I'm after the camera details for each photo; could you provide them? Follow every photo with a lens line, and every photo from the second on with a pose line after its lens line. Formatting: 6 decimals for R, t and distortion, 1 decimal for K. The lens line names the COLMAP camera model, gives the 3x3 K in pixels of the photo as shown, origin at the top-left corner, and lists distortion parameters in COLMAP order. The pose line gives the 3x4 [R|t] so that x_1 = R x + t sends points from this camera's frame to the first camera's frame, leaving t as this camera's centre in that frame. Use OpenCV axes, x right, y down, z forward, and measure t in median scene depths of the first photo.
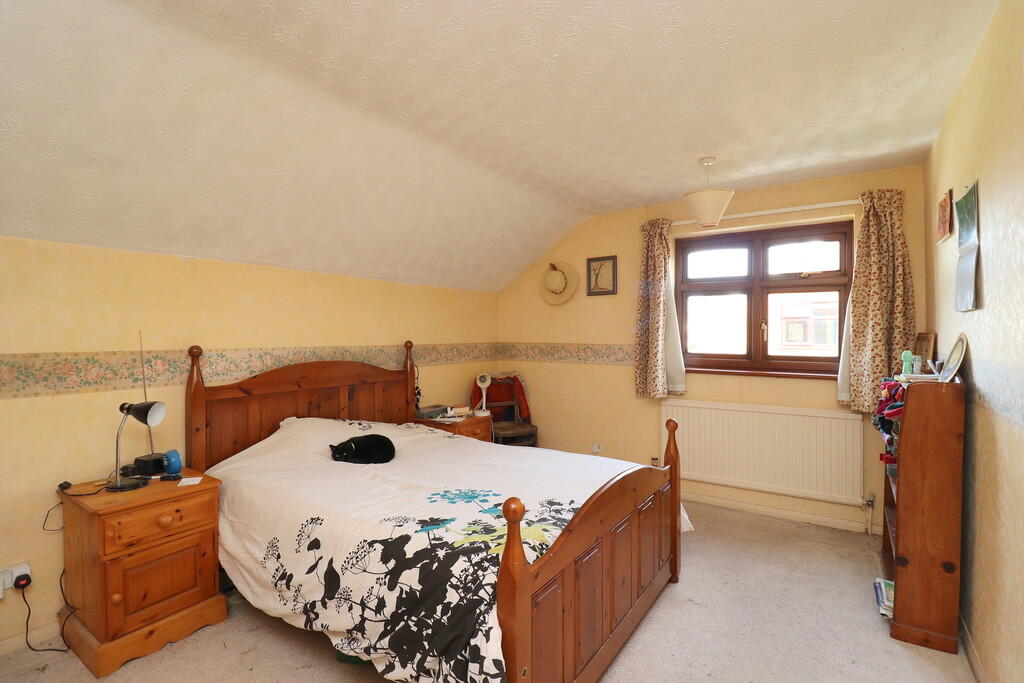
lens RADIAL K [[491.8, 0, 506.8], [0, 491.8, 339.3], [0, 0, 1]] dist [-0.016626, -0.001584]
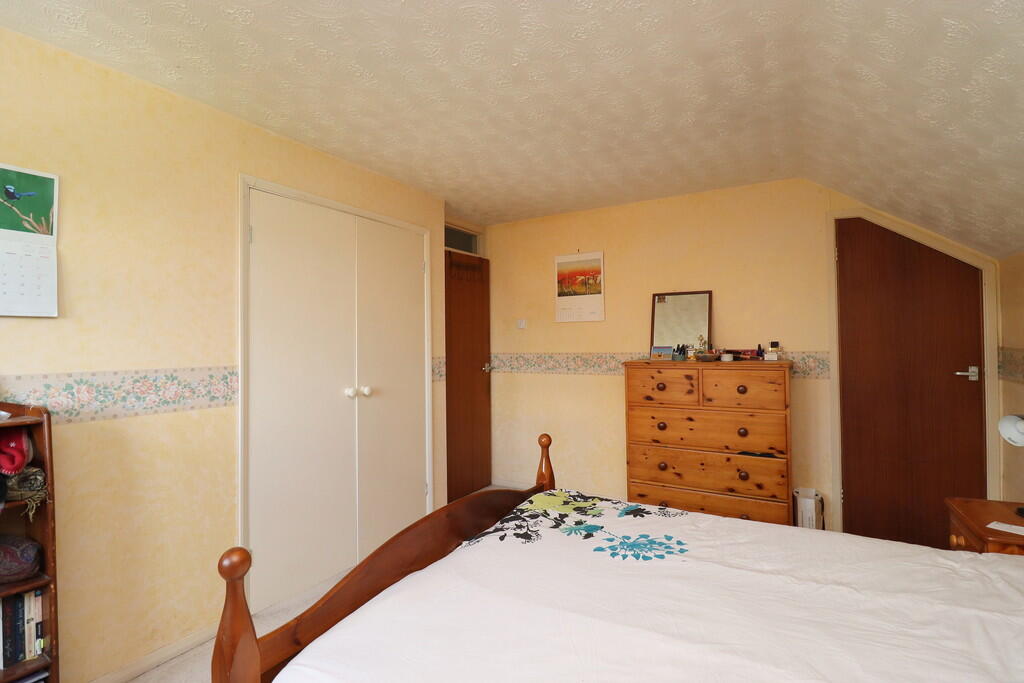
lens RADIAL K [[491.8, 0, 512.6], [0, 491.8, 340.2], [0, 0, 1]] dist [-0.016626, -0.001584]
pose [[-0.996531, 0.002714, -0.083176, 0.187087], [0.002717, 0.999996, 0.000077, -0.004344], [0.083175, -0.000149, -0.996535, 1.868018]]
